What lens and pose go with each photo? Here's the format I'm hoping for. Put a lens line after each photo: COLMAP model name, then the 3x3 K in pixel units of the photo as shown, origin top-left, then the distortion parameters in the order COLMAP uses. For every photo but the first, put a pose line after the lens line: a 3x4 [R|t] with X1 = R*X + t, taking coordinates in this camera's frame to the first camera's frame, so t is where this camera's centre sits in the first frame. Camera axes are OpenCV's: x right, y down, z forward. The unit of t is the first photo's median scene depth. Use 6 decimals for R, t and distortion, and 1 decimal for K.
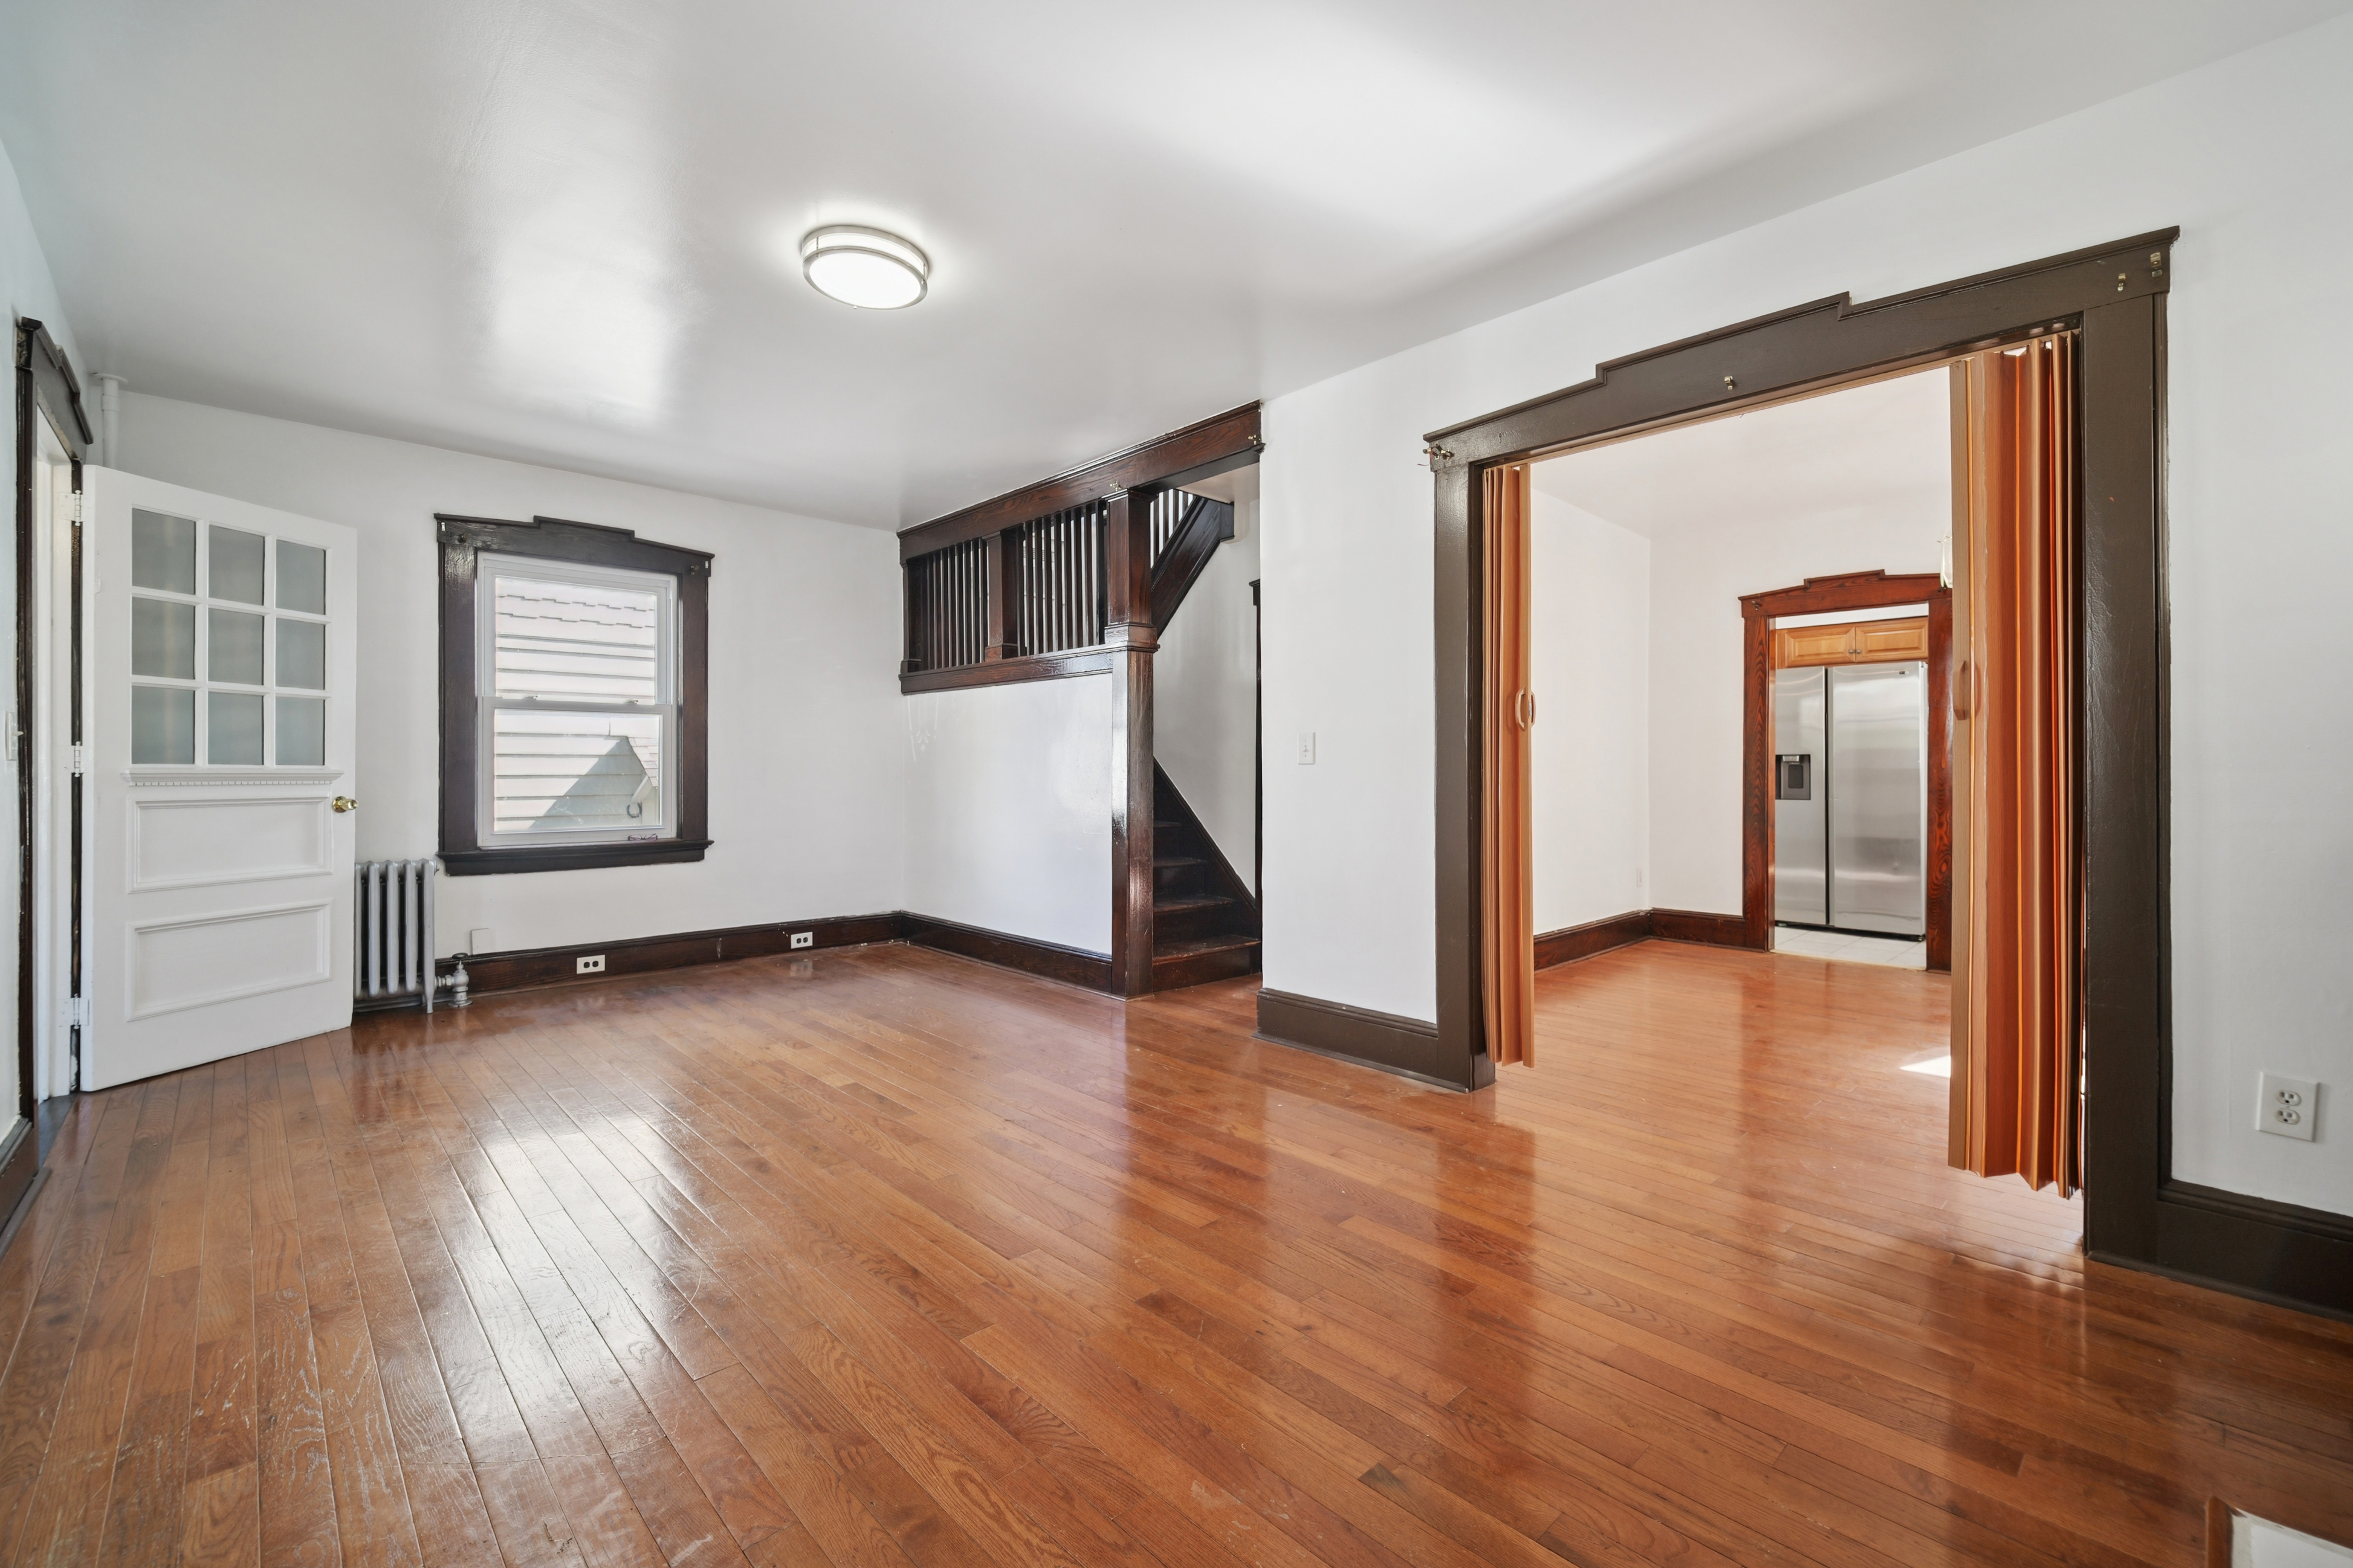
lens RADIAL K [[990.8, 0, 1185.5], [0, 990.8, 765.8], [0, 0, 1]] dist [0.026434, -0.016786]
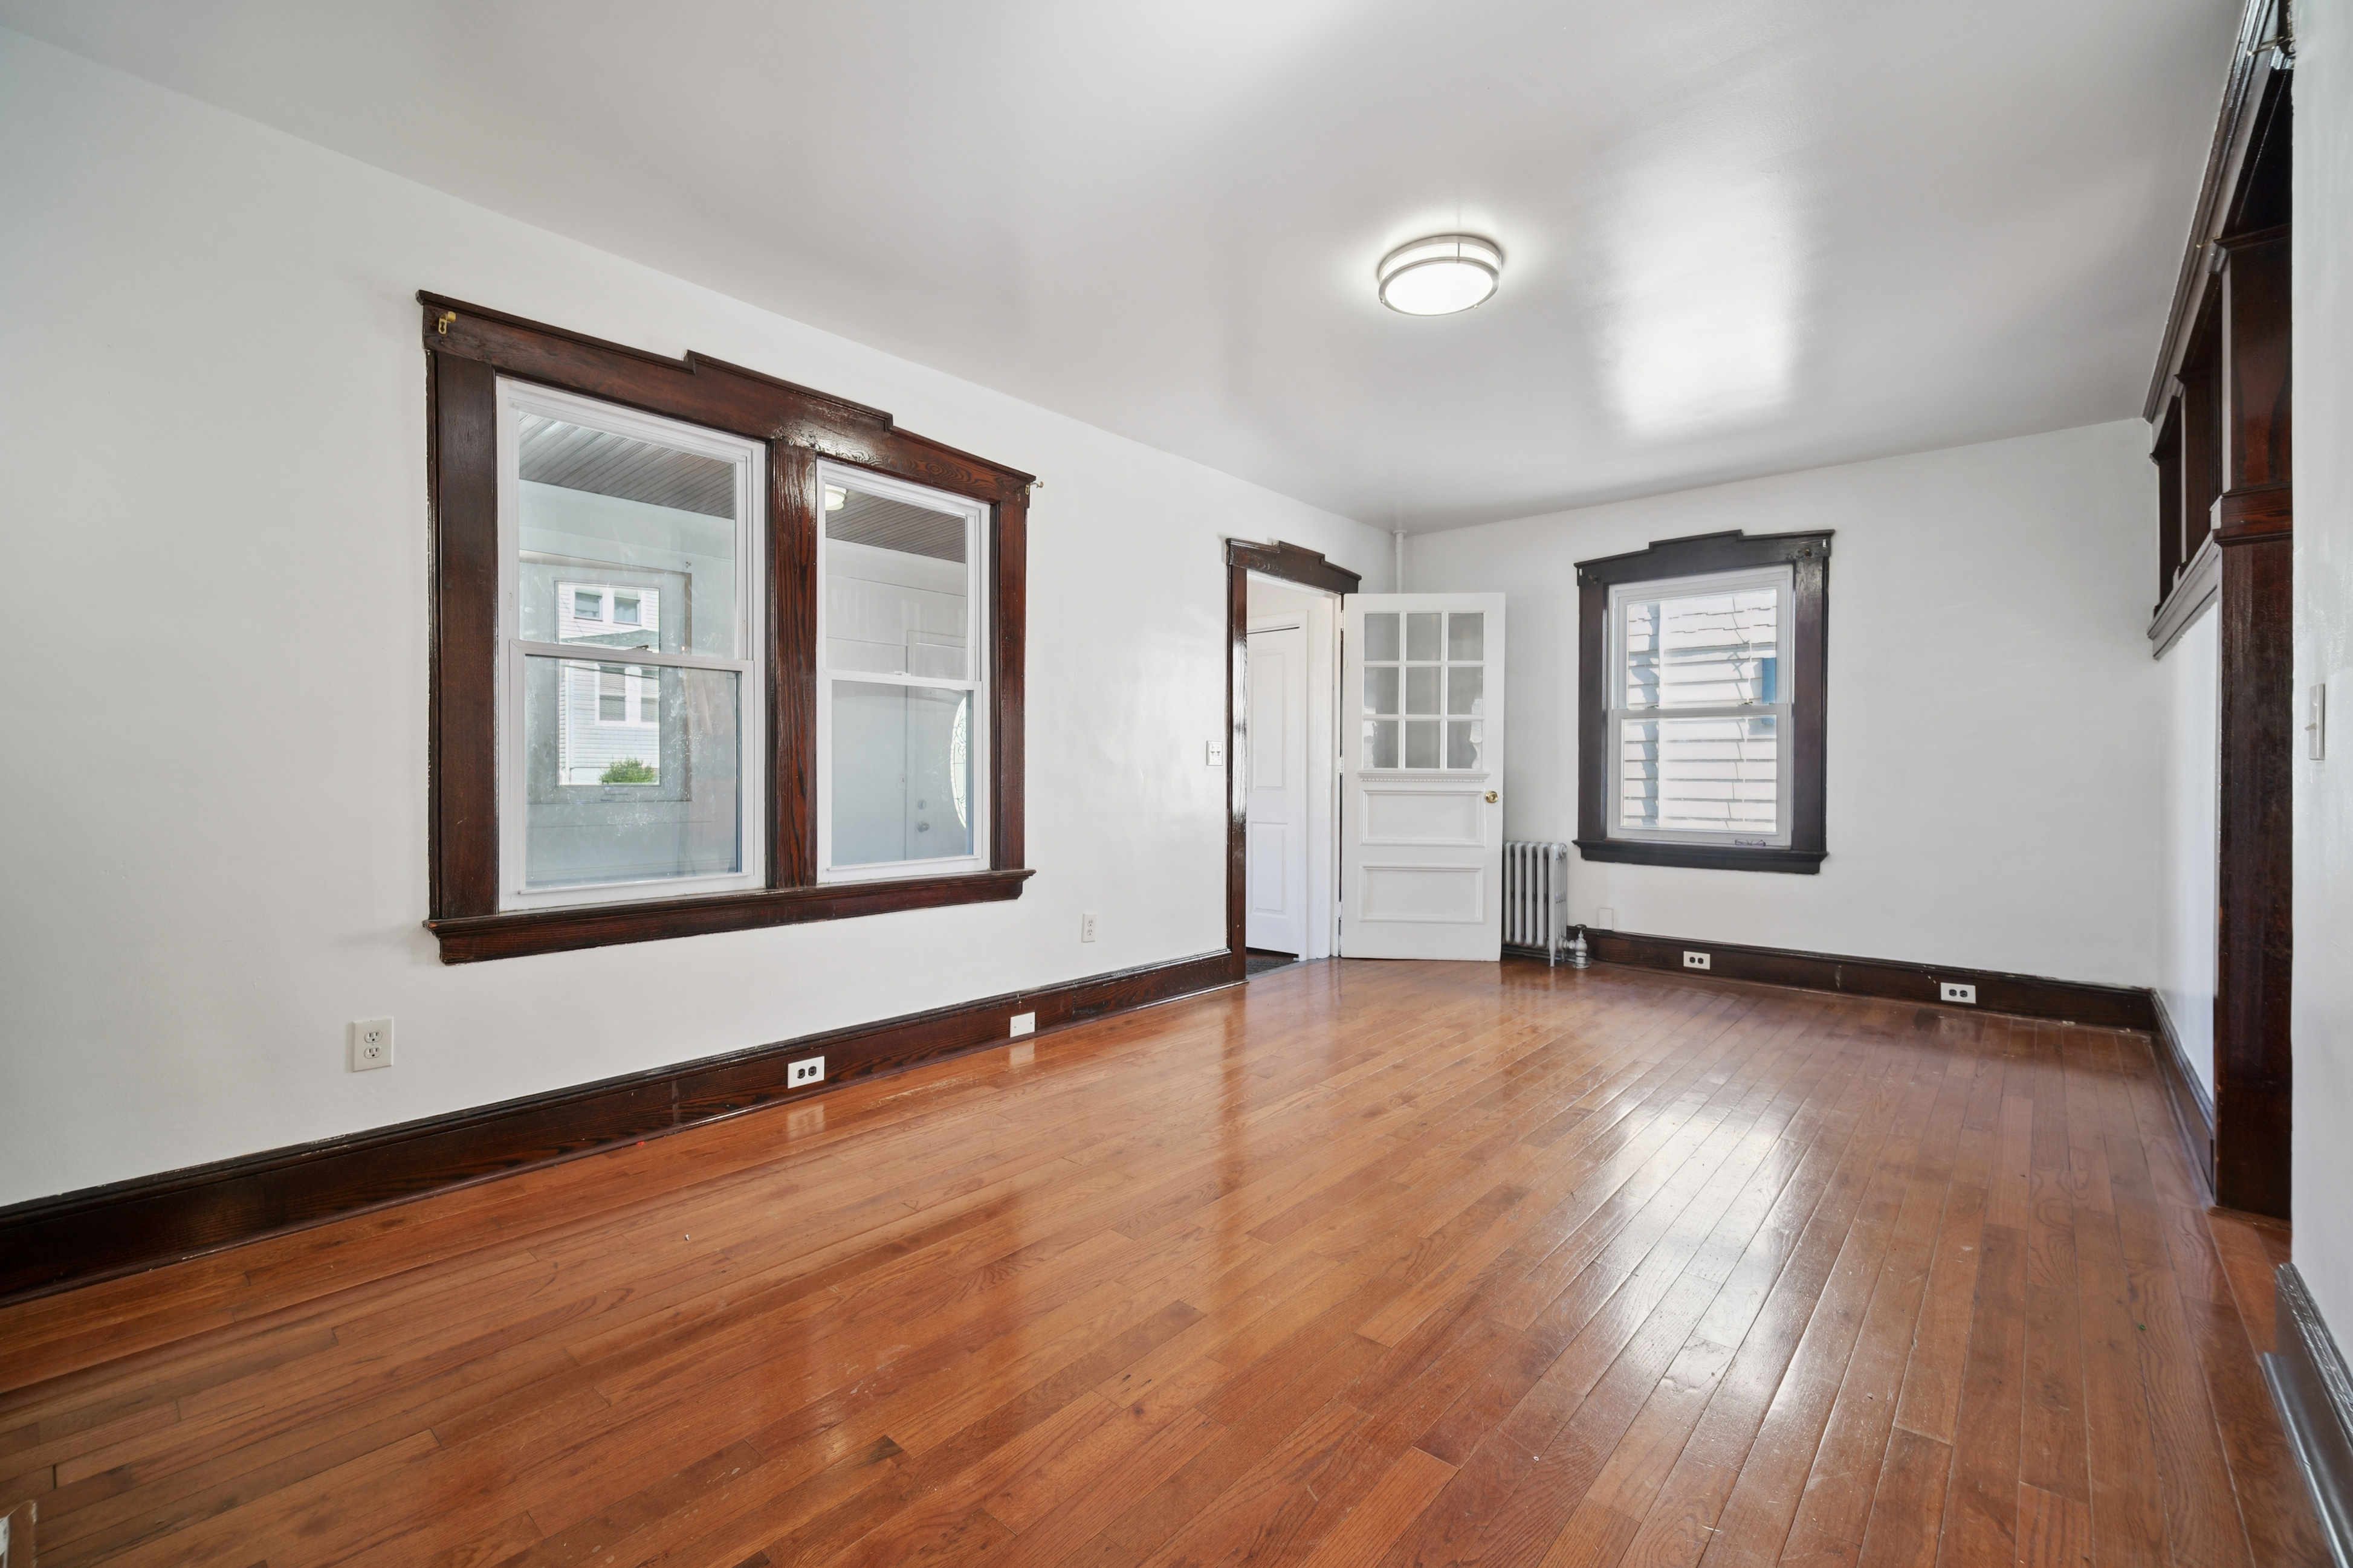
lens RADIAL K [[990.8, 0, 1185.5], [0, 990.8, 765.8], [0, 0, 1]] dist [0.026434, -0.016786]
pose [[0.091561, -0.005749, -0.995783, 0.451839], [-0.001005, 0.999982, -0.005865, 0.004113], [0.995799, 0.001538, 0.091554, 0.437887]]
